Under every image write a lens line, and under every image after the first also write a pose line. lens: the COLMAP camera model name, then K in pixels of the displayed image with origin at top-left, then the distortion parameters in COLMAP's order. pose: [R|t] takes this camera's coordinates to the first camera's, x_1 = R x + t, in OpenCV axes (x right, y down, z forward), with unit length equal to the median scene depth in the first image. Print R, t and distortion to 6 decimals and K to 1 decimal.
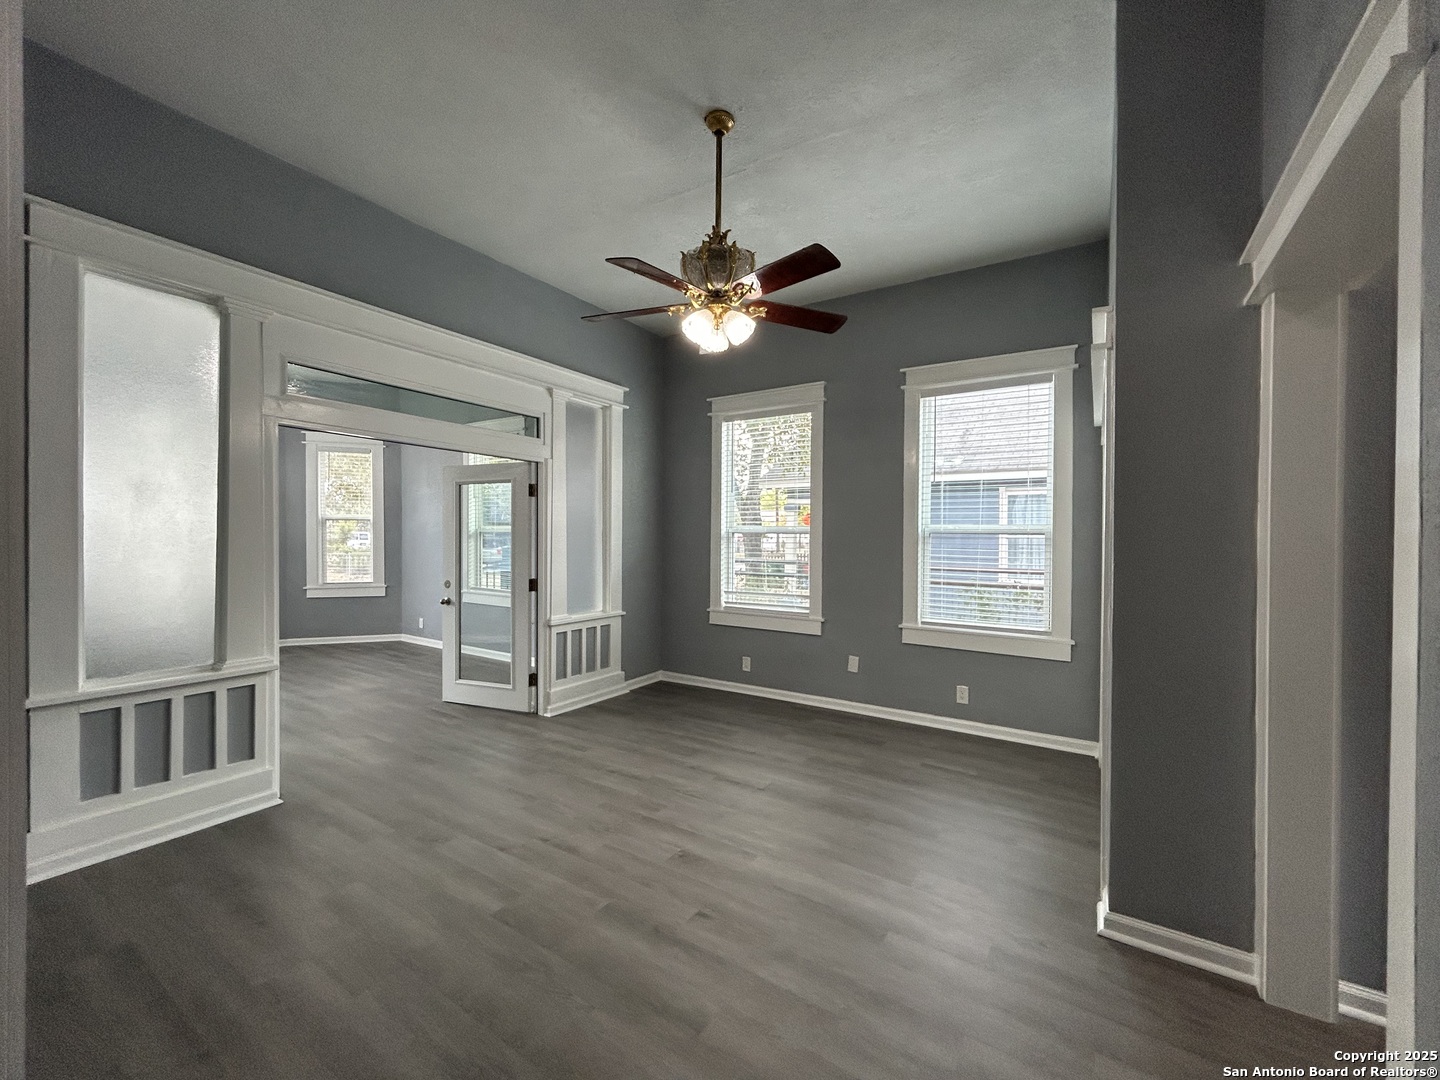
lens RADIAL K [[589.0, 0, 714.9], [0, 589.0, 541.3], [0, 0, 1]] dist [0.000391, 0.001141]
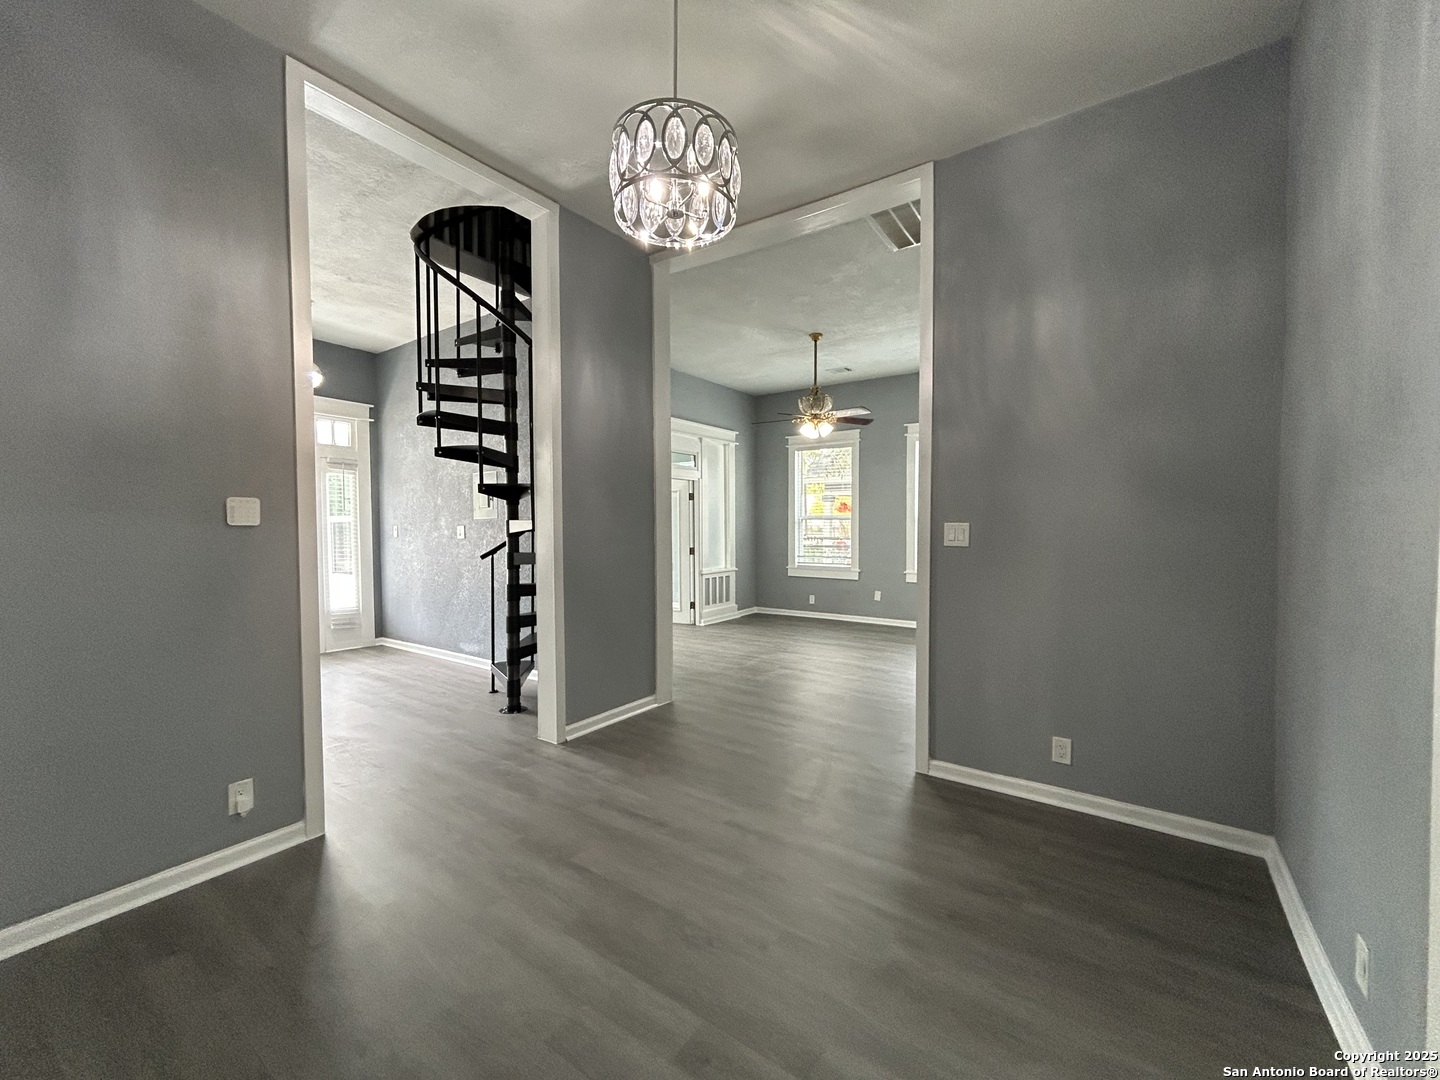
lens RADIAL K [[589.0, 0, 712.4], [0, 589.0, 540.5], [0, 0, 1]] dist [0.000391, 0.001141]
pose [[0.998980, -0.009295, -0.044178, -0.168921], [0.010321, 0.999681, 0.023039, 0.003434], [0.043950, -0.023471, 0.998758, -0.729803]]
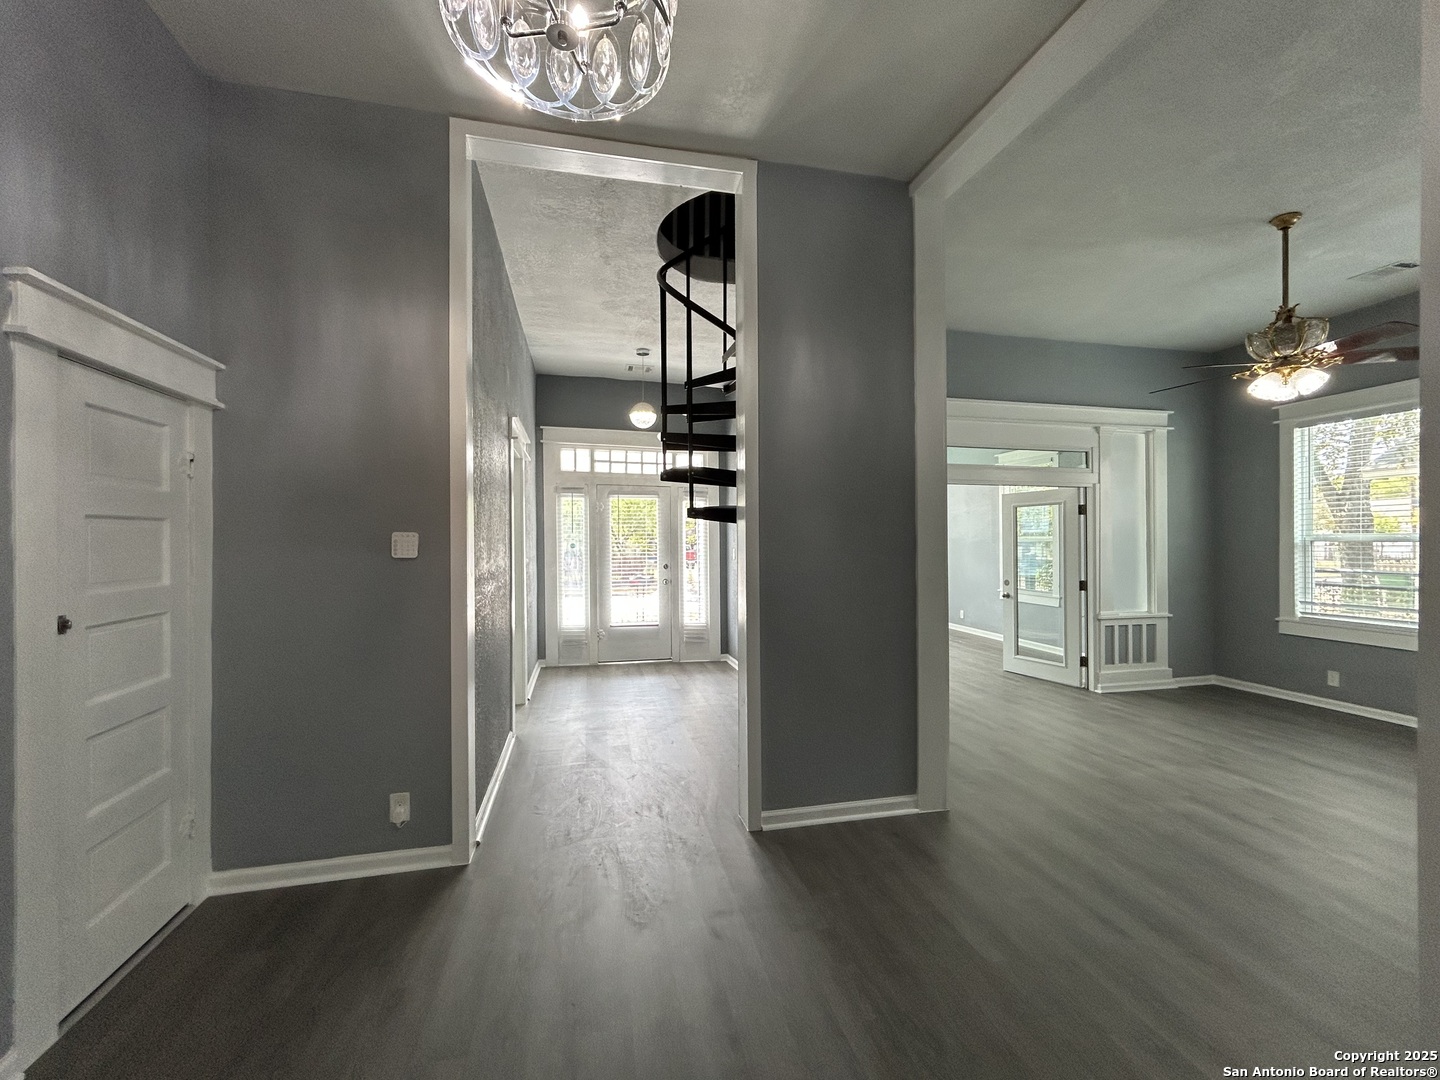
lens RADIAL K [[589.0, 0, 715.1], [0, 589.0, 540.8], [0, 0, 1]] dist [0.000391, 0.001141]
pose [[0.718972, -0.011042, -0.694951, -0.000004], [0.004574, 0.999927, -0.011156, -0.010170], [0.695024, 0.004842, 0.718970, -0.434696]]
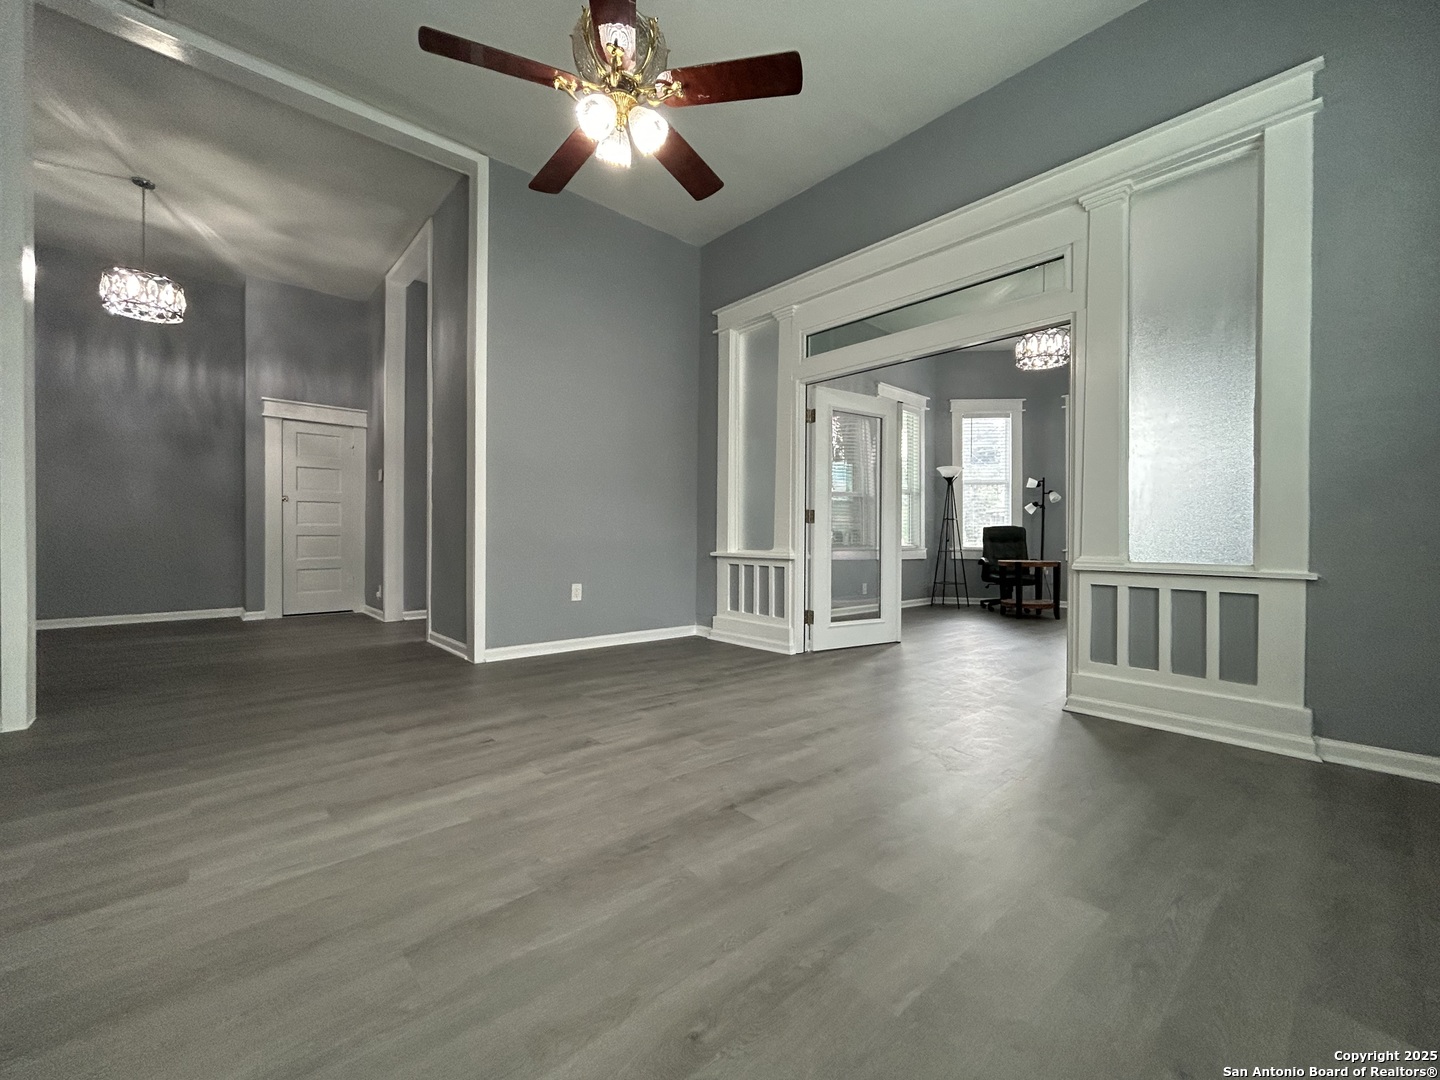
lens RADIAL K [[589.0, 0, 715.3], [0, 589.0, 537.6], [0, 0, 1]] dist [0.000391, 0.001141]
pose [[-0.255719, -0.005247, -0.966737, 0.432472], [-0.012558, 0.999919, -0.002106, 0.112489], [0.966670, 0.011602, -0.255764, 0.773611]]
